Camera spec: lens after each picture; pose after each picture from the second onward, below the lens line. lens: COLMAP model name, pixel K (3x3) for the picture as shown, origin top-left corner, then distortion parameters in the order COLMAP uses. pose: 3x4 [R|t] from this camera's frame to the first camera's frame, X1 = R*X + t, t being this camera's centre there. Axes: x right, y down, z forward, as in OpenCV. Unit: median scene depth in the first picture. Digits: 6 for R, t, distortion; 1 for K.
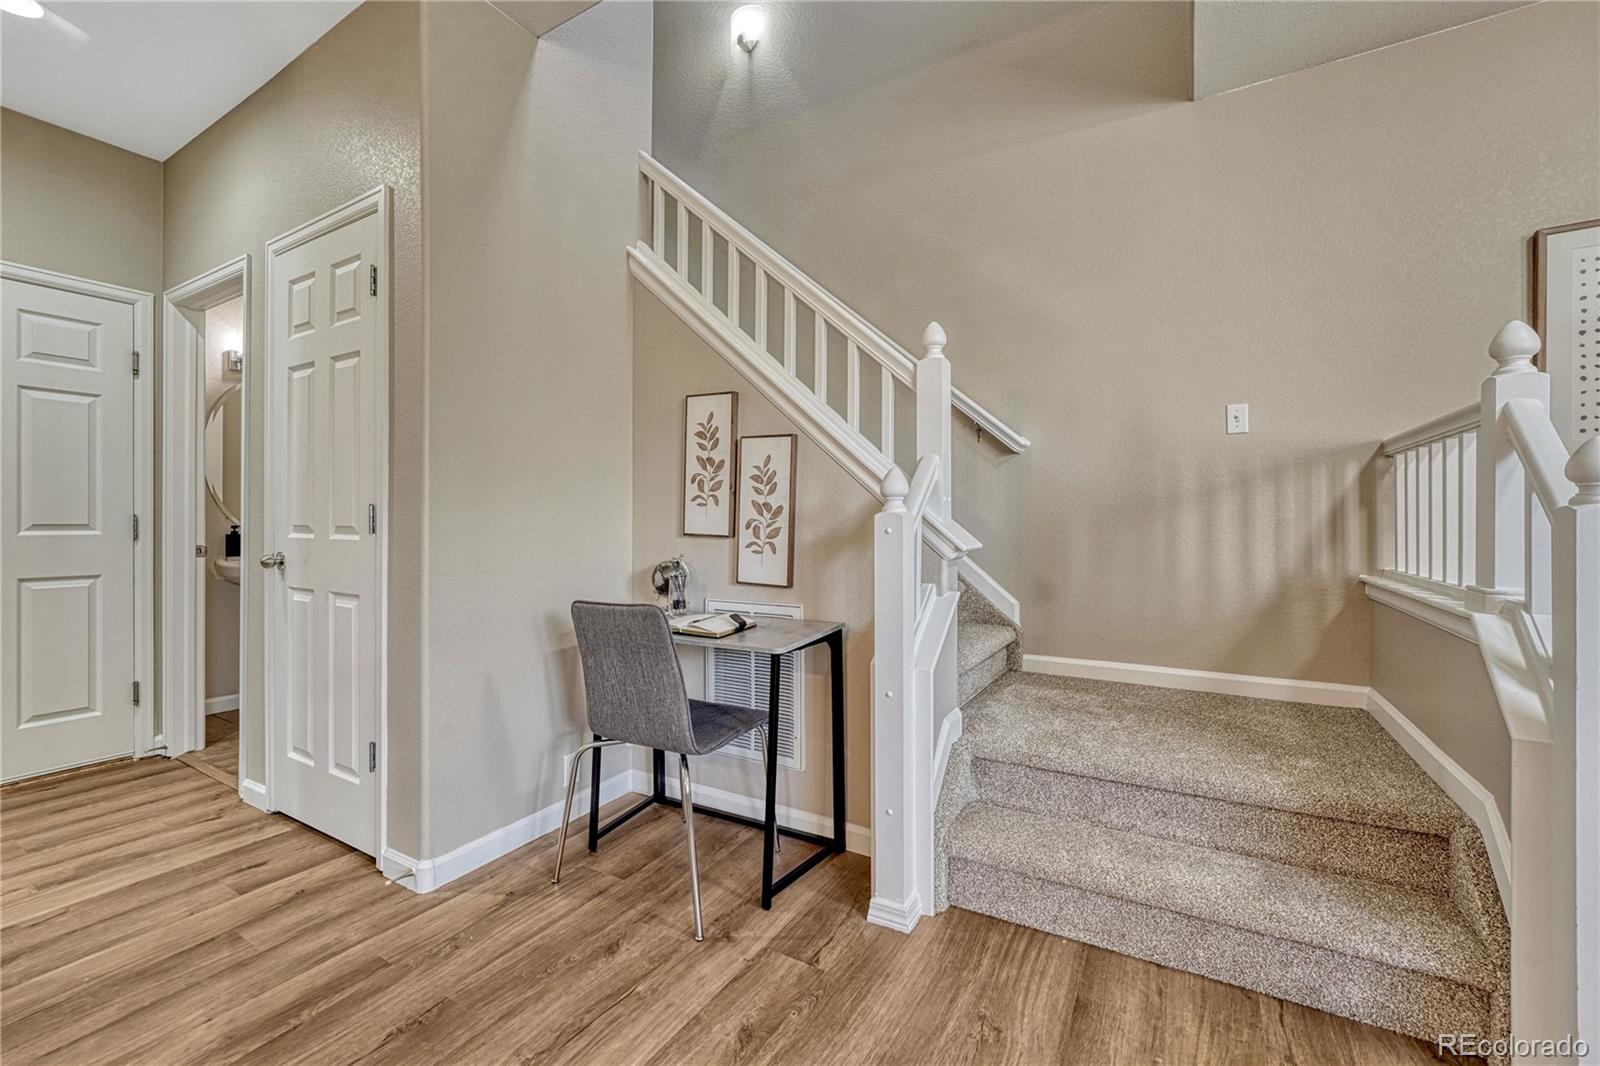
lens RADIAL K [[666.5, 0, 795.5], [0, 666.5, 523.2], [0, 0, 1]] dist [-0.011306, 0.001798]
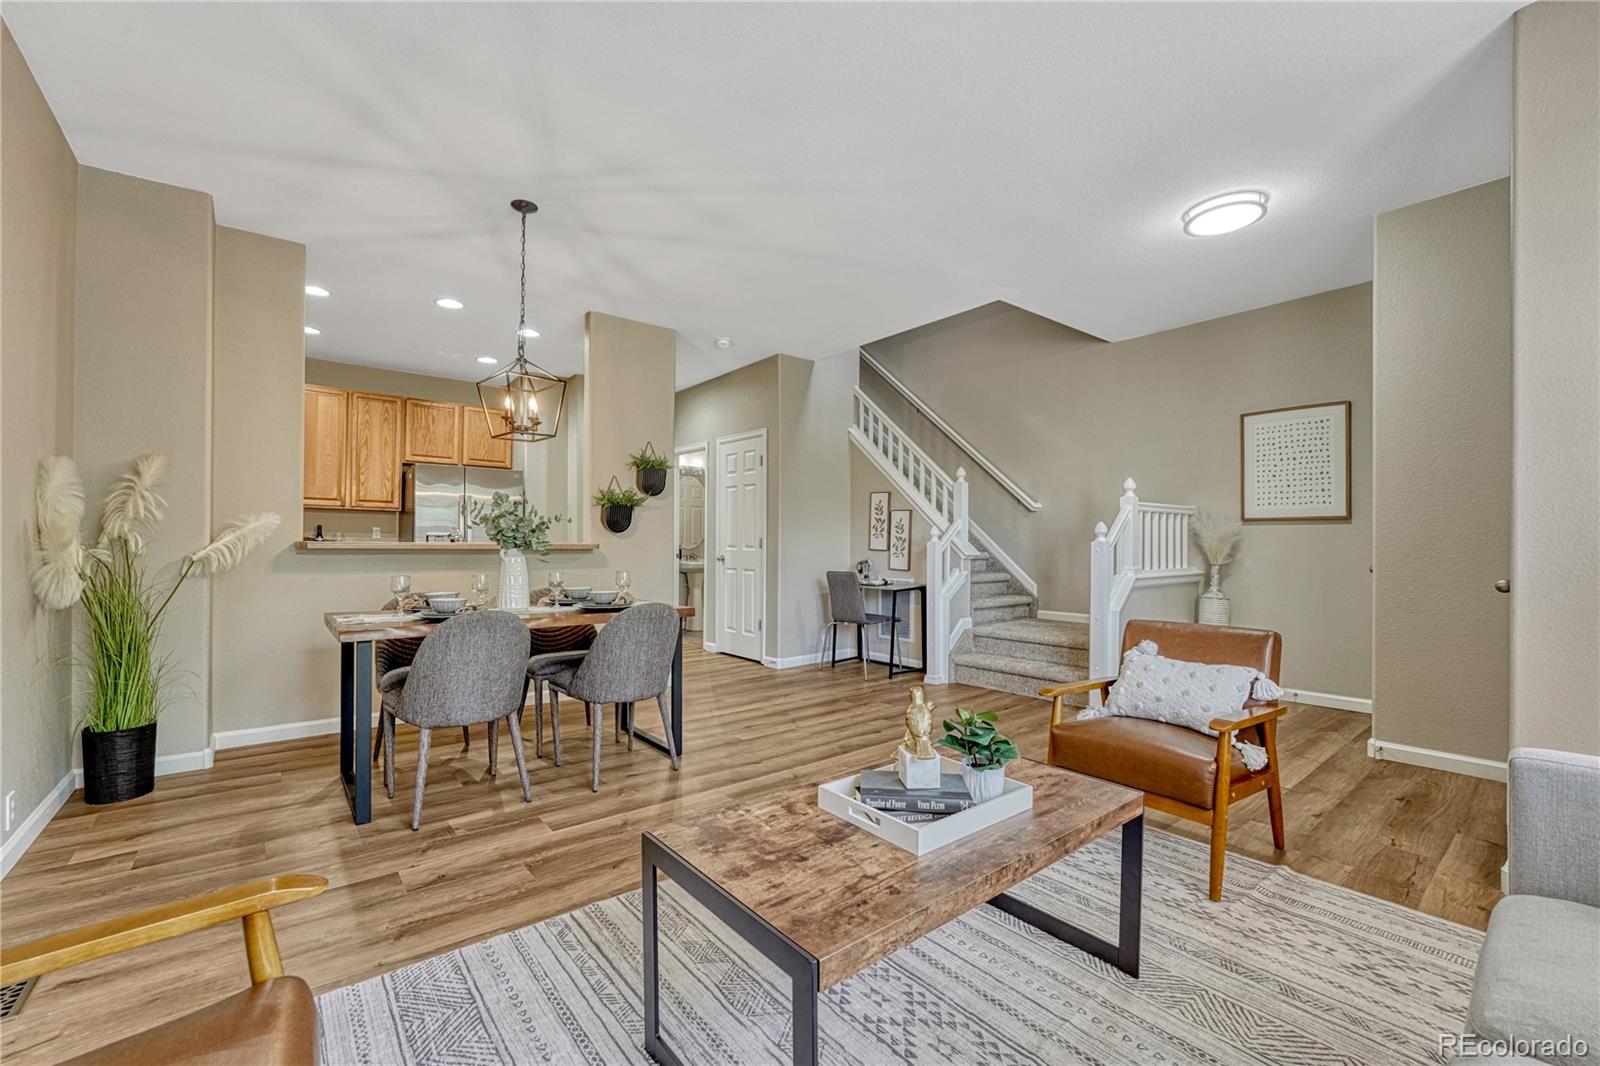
lens RADIAL K [[666.5, 0, 793.5], [0, 666.5, 545.3], [0, 0, 1]] dist [-0.011306, 0.001798]
pose [[0.935006, 0.003891, -0.354611, 0.466413], [-0.003606, 0.999992, 0.001465, -0.000849], [0.354614, -0.000091, 0.935013, -1.477628]]
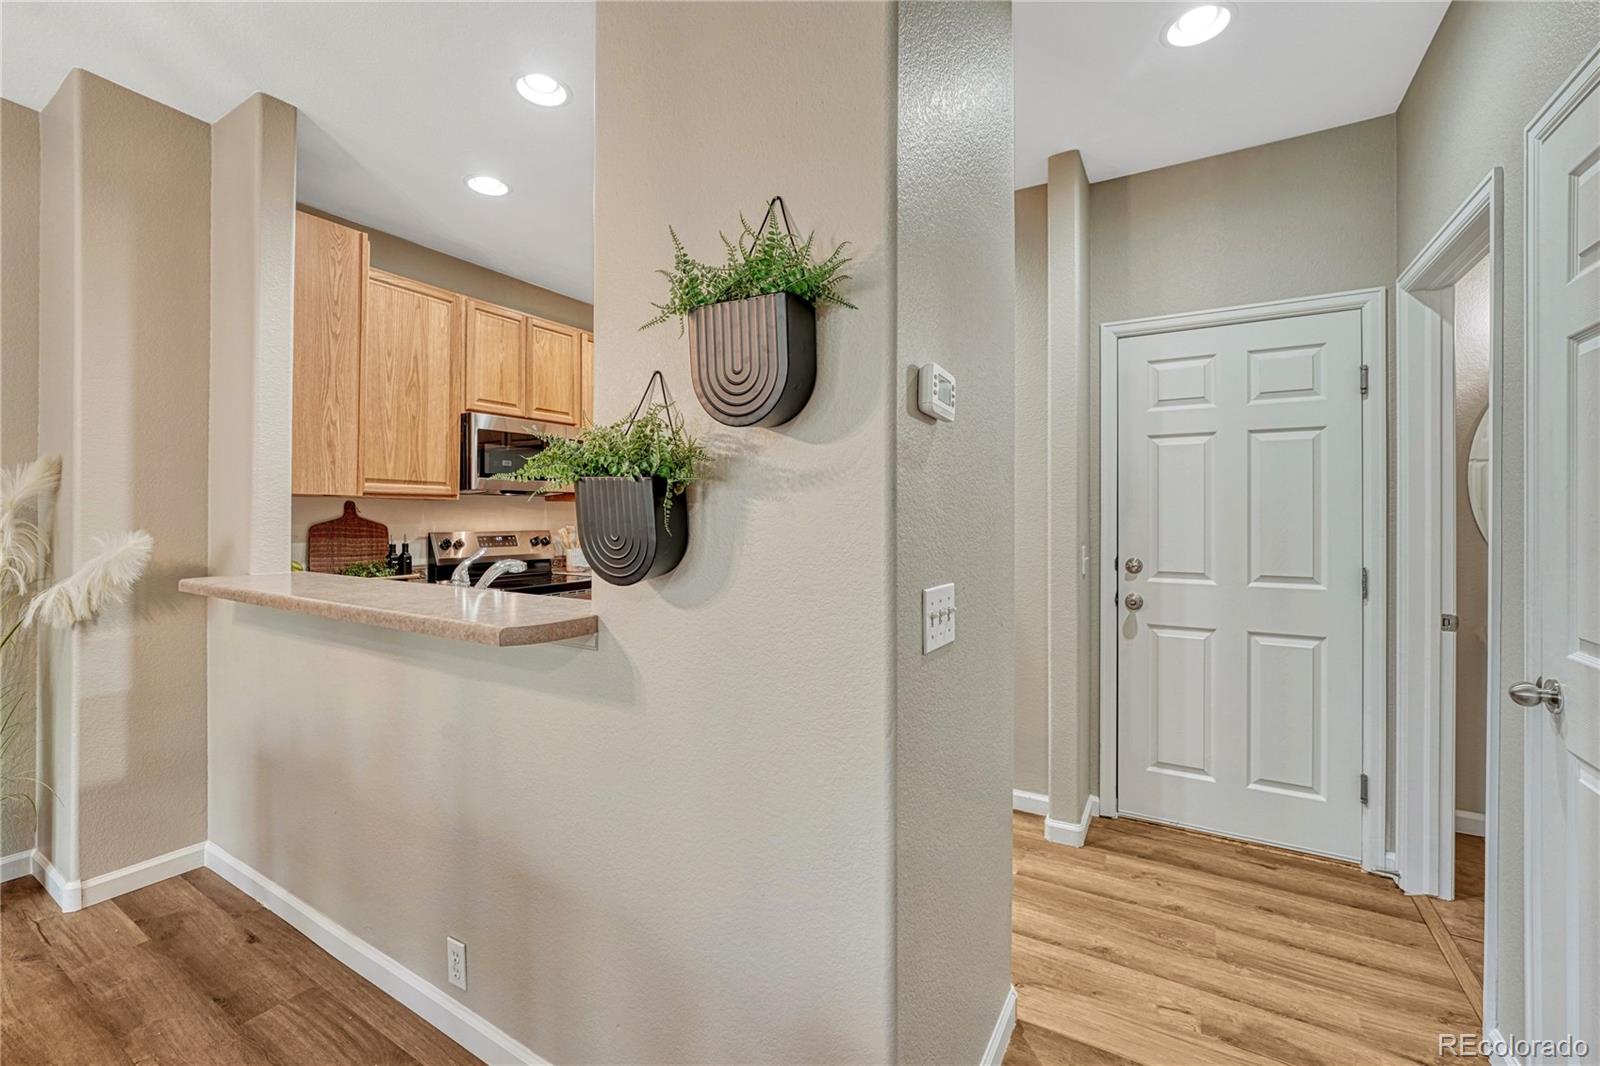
lens RADIAL K [[666.5, 0, 788.8], [0, 666.5, 517.1], [0, 0, 1]] dist [-0.011306, 0.001798]
pose [[-0.008166, -0.003425, -0.999961, -0.241786], [-0.004572, 0.999984, -0.003388, -0.088831], [0.999956, 0.004544, -0.008181, 0.392591]]
